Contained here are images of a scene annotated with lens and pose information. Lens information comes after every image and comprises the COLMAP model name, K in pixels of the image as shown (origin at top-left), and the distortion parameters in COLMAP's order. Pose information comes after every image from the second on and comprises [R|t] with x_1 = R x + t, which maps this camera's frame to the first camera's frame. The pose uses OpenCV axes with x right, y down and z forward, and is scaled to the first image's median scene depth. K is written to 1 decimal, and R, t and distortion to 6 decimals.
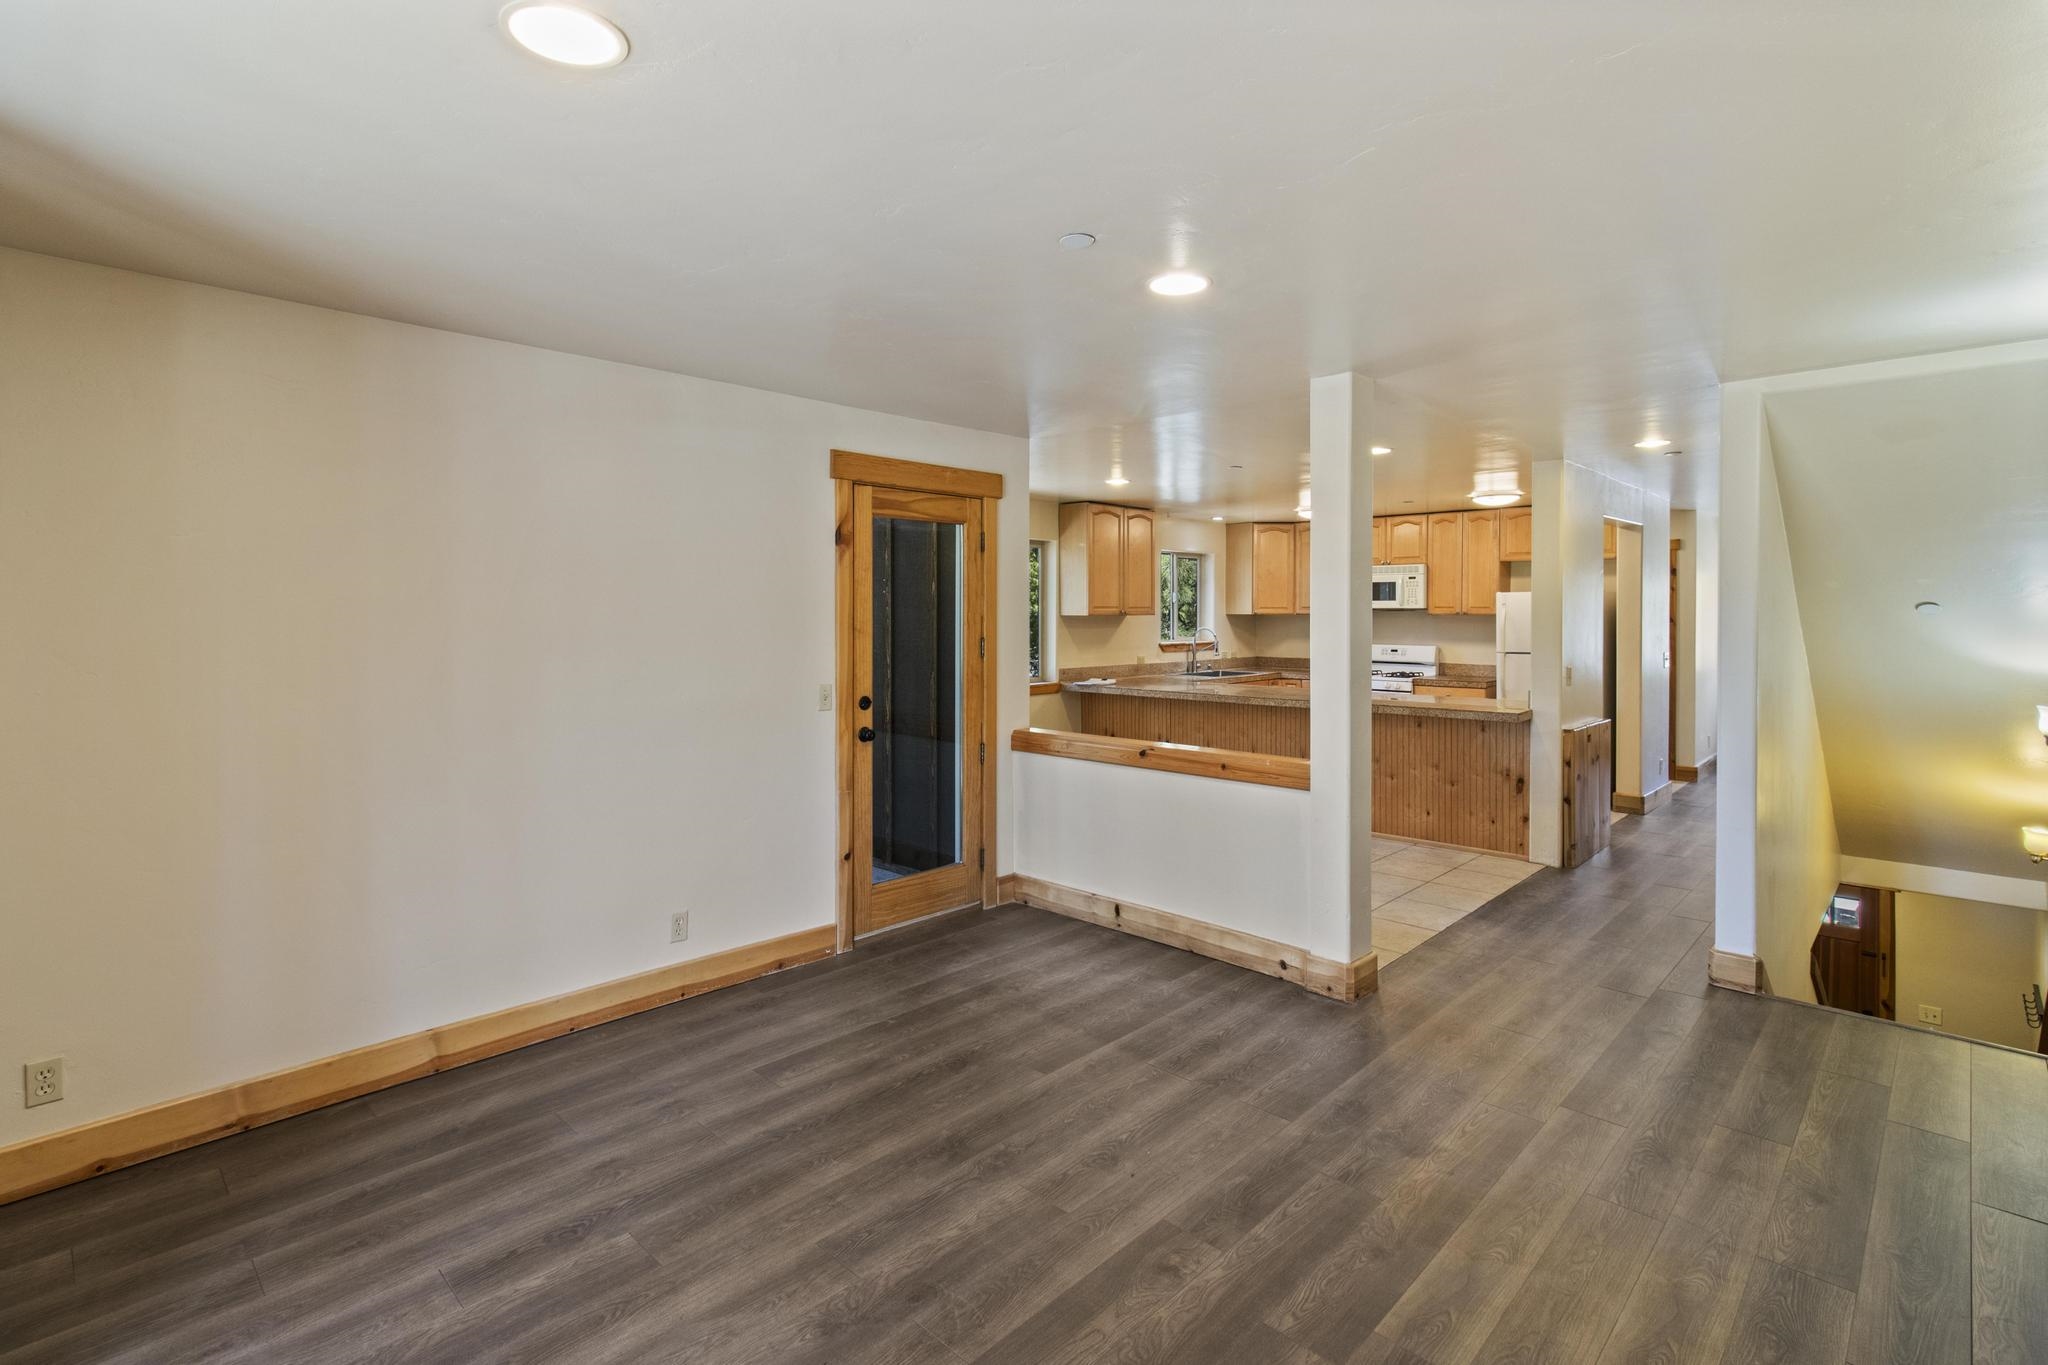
lens RADIAL K [[970.7, 0, 1018.1], [0, 970.7, 637.9], [0, 0, 1]] dist [-0.002794, -0.001012]
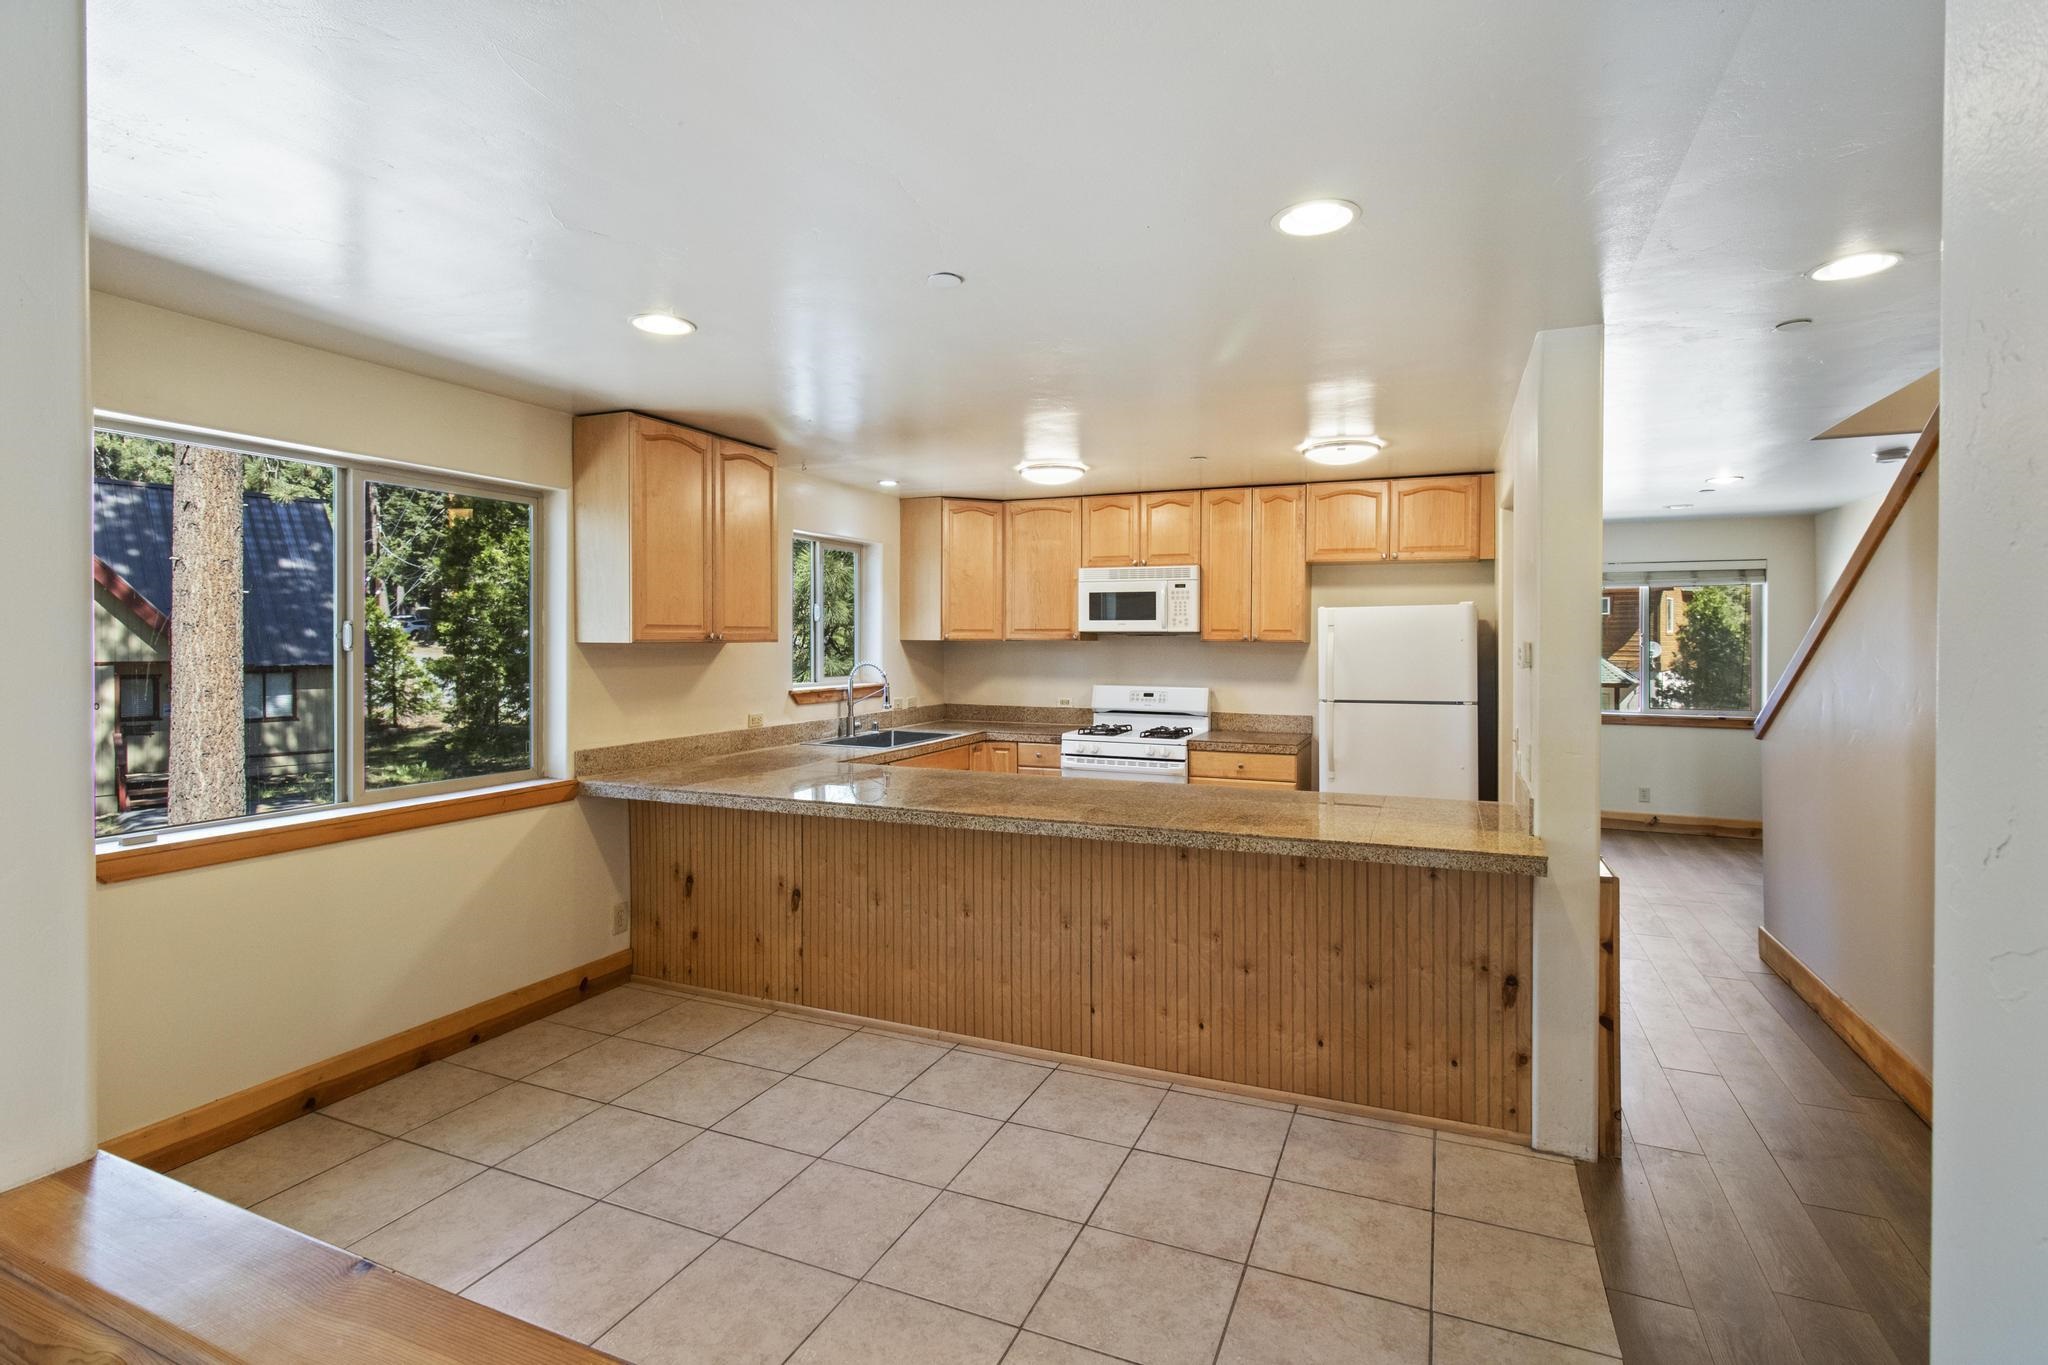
lens RADIAL K [[970.7, 0, 1030.6], [0, 970.7, 651.4], [0, 0, 1]] dist [-0.002794, -0.001012]
pose [[0.935569, -0.002542, 0.353135, 0.084035], [0.006406, 0.999932, -0.009773, -0.012318], [-0.353086, 0.011406, 0.935521, 0.452591]]
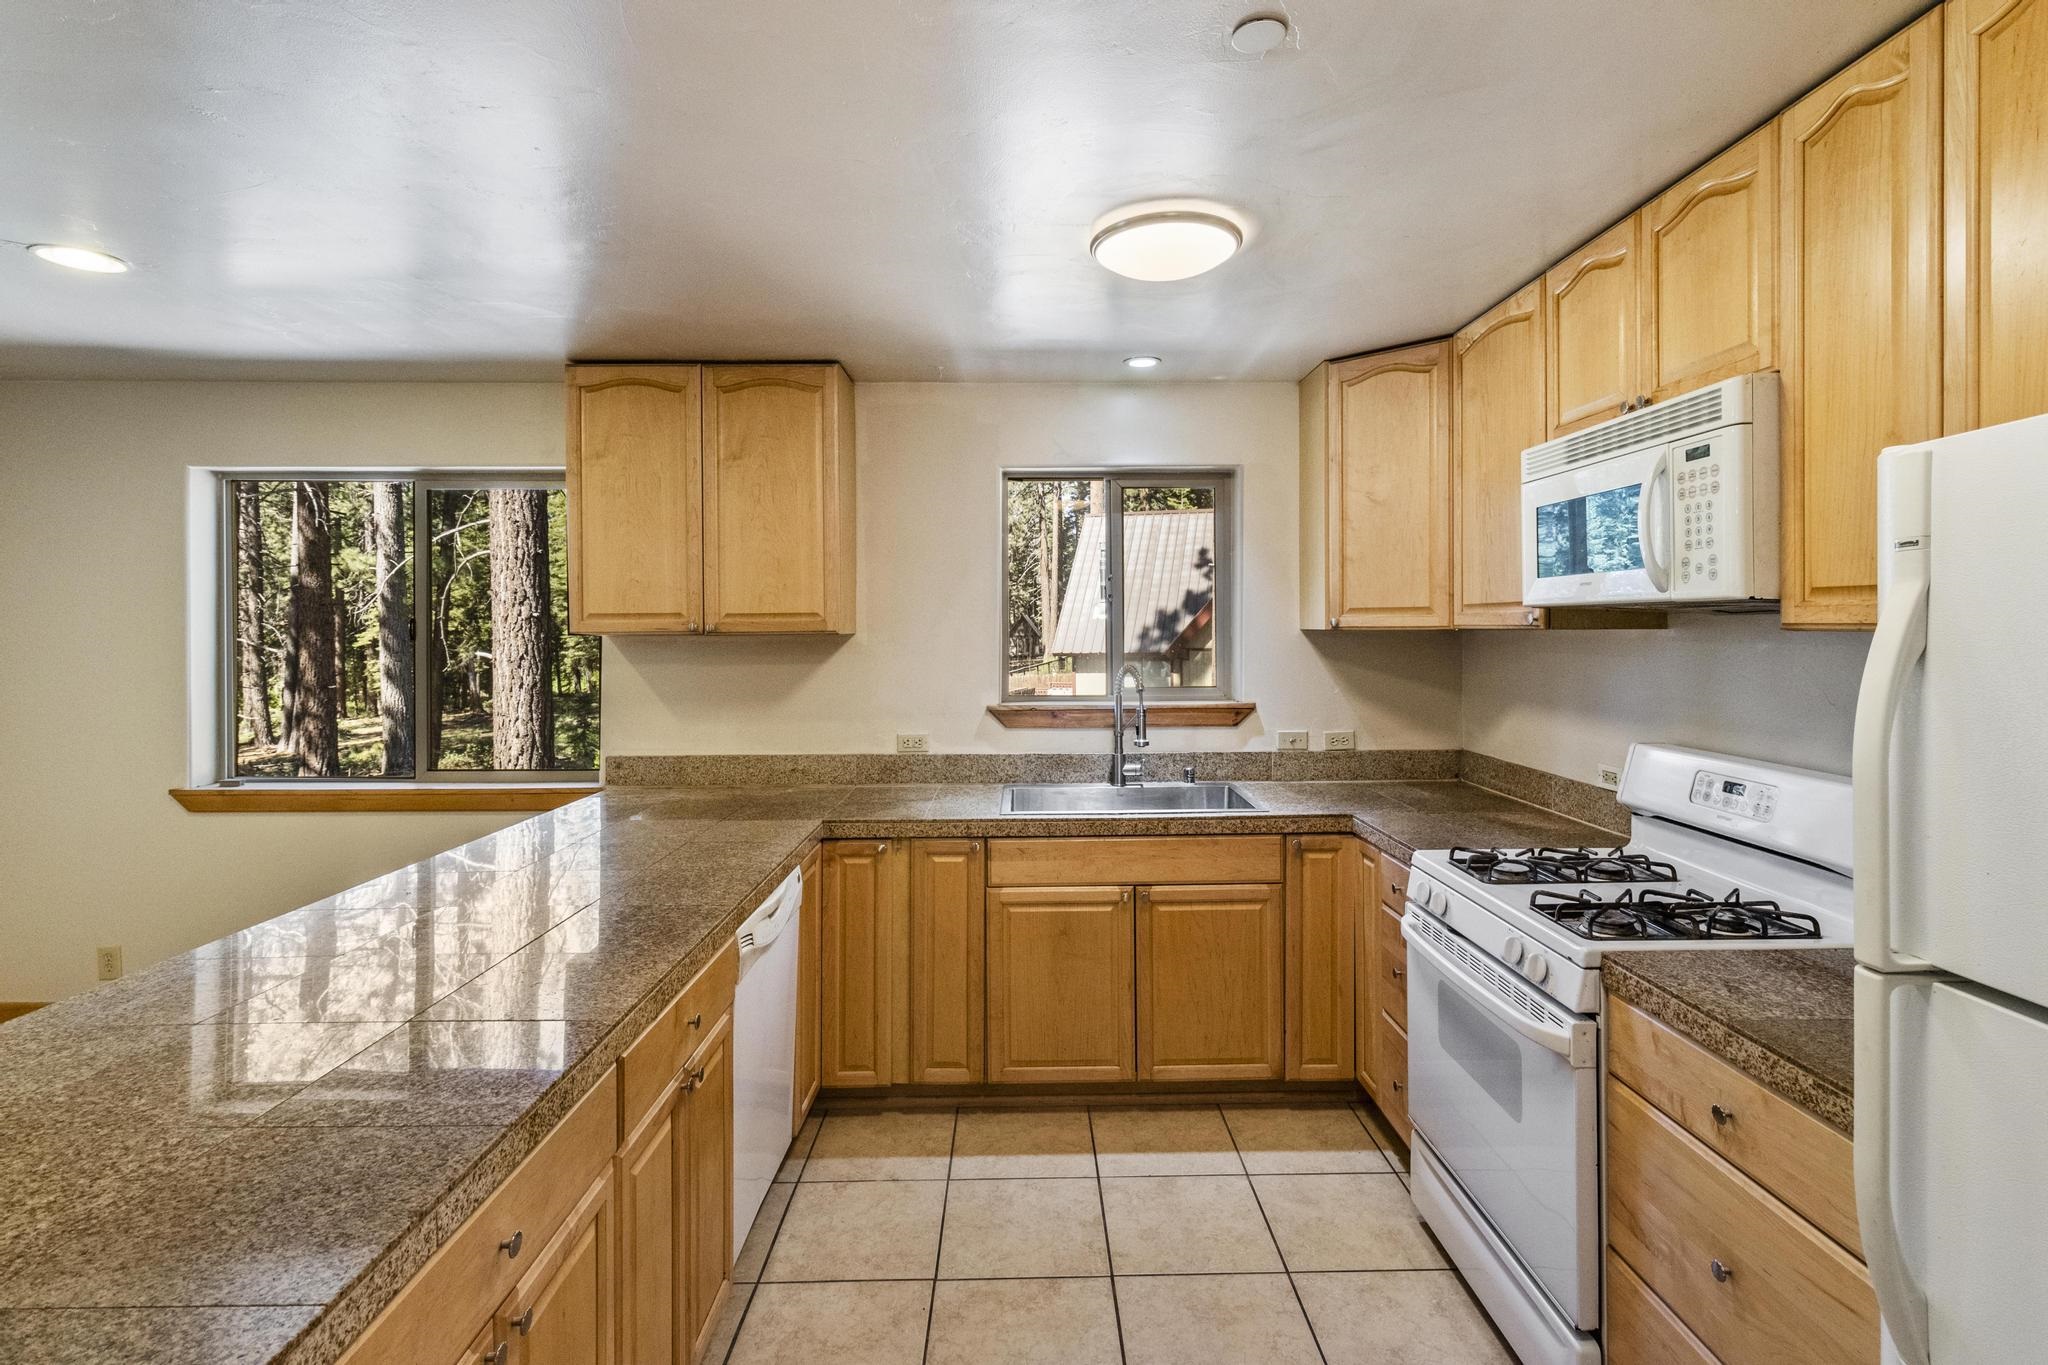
lens RADIAL K [[970.7, 0, 1034.6], [0, 970.7, 632.9], [0, 0, 1]] dist [-0.002794, -0.001012]
pose [[0.708182, -0.000770, -0.706029, 0.489232], [-0.012235, 0.999836, -0.013362, -0.020583], [0.705924, 0.018101, 0.708057, 0.816615]]
